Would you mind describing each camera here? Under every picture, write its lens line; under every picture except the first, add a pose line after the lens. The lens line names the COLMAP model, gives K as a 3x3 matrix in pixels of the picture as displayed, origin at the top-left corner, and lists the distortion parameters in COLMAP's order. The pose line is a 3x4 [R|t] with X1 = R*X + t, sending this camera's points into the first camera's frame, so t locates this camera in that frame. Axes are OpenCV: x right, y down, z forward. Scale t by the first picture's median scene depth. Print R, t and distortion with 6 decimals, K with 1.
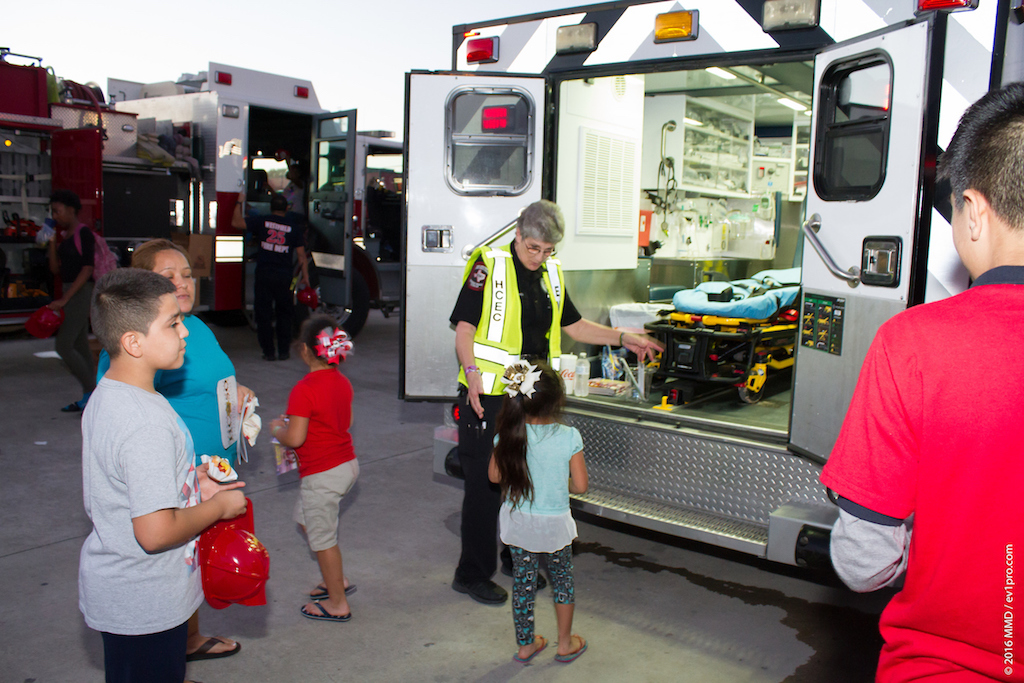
lens RADIAL K [[853.7, 0, 516.4], [0, 853.7, 348.7], [0, 0, 1]] dist [-0.121641, 0.014737]
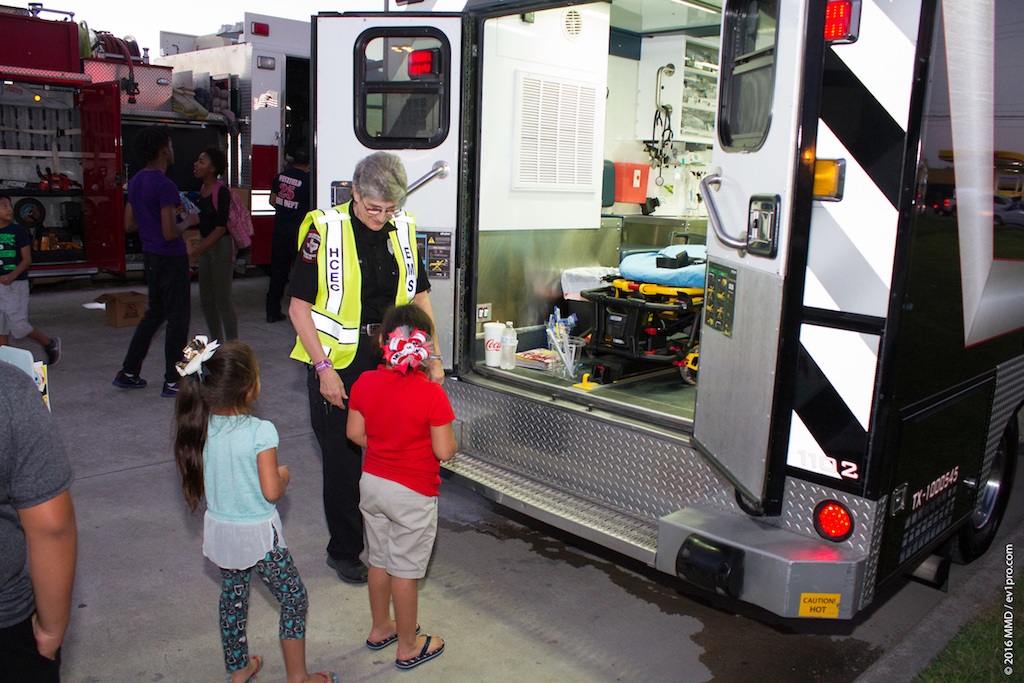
lens RADIAL K [[853.7, 0, 516.4], [0, 853.7, 348.7], [0, 0, 1]] dist [-0.121641, 0.014737]
pose [[0.991611, 0.027198, -0.126365, 0.203746], [-0.020297, 0.998248, 0.055582, -0.017602], [0.127656, -0.052551, 0.990425, 0.101024]]
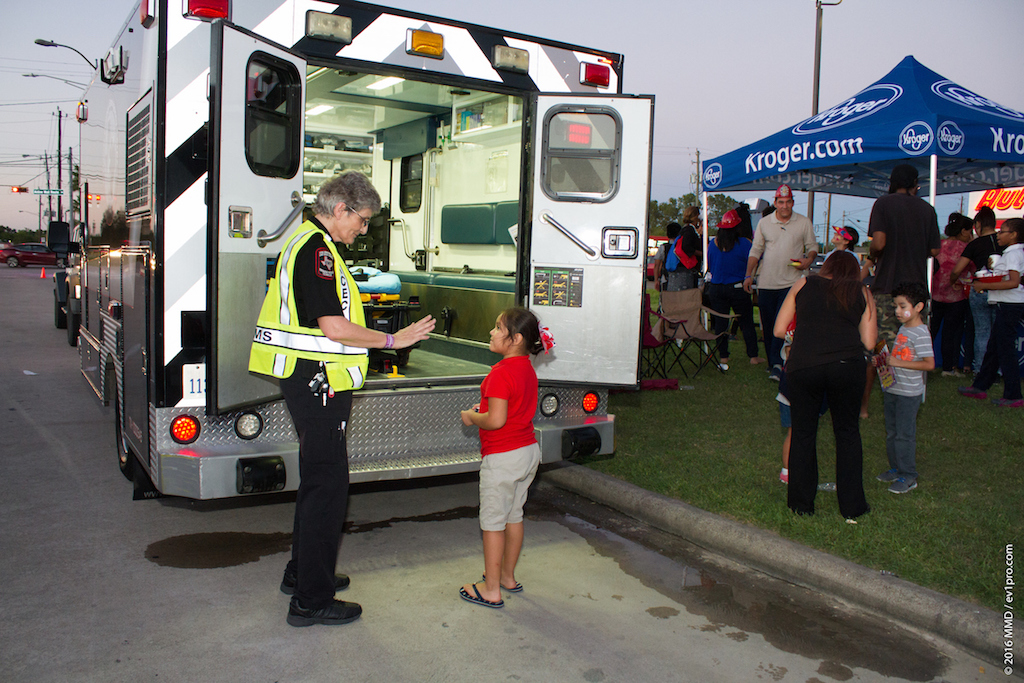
lens RADIAL K [[853.7, 0, 516.4], [0, 853.7, 348.7], [0, 0, 1]] dist [-0.121641, 0.014737]
pose [[0.348000, -0.114732, 0.930447, -0.767739], [0.105267, 0.990989, 0.082826, -0.040614], [-0.931566, 0.069122, 0.356942, 0.419652]]
